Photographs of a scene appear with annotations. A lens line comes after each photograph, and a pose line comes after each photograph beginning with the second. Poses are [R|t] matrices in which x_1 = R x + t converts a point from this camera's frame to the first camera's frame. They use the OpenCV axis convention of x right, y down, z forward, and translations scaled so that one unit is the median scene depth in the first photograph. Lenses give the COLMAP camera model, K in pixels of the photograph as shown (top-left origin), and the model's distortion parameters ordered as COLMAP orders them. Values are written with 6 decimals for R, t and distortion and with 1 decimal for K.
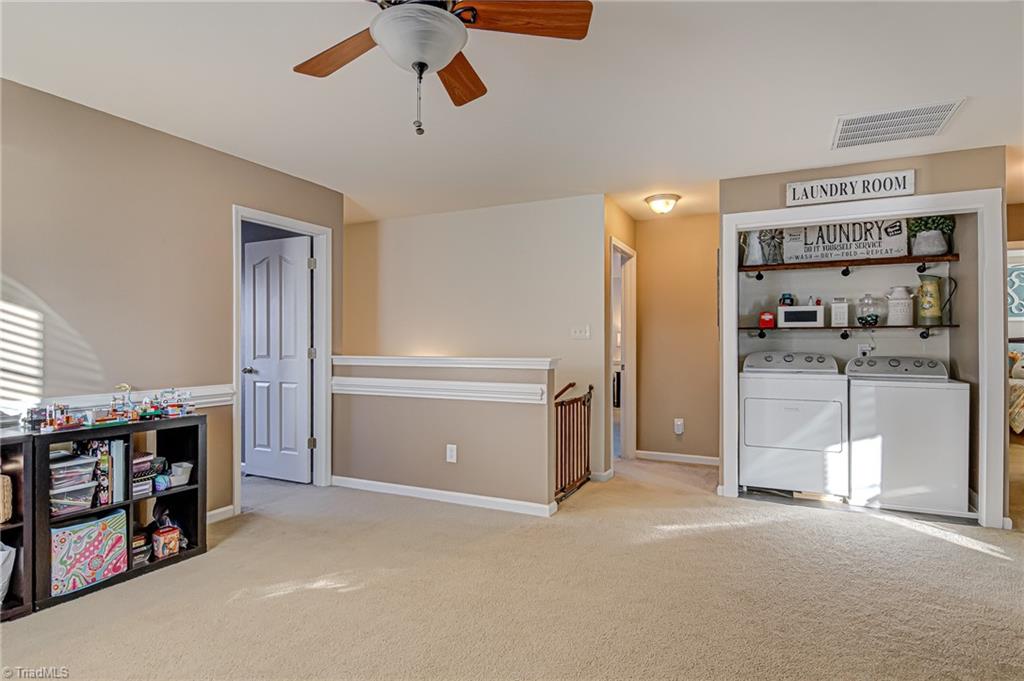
lens RADIAL K [[537.6, 0, 514.0], [0, 537.6, 344.1], [0, 0, 1]] dist [-0.001043, -0.000547]
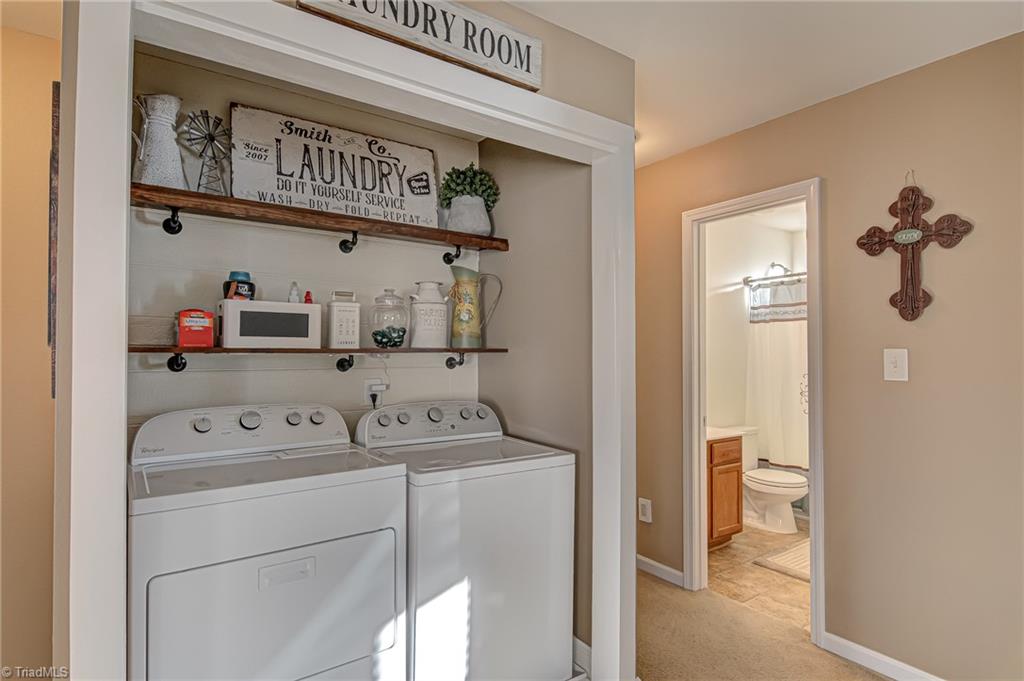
lens RADIAL K [[537.6, 0, 514.0], [0, 537.6, 344.1], [0, 0, 1]] dist [-0.001043, -0.000547]
pose [[0.478670, 0.012845, 0.877901, 0.235661], [-0.001957, 0.999906, -0.013563, -0.029727], [-0.877993, 0.004774, 0.478650, 0.614228]]
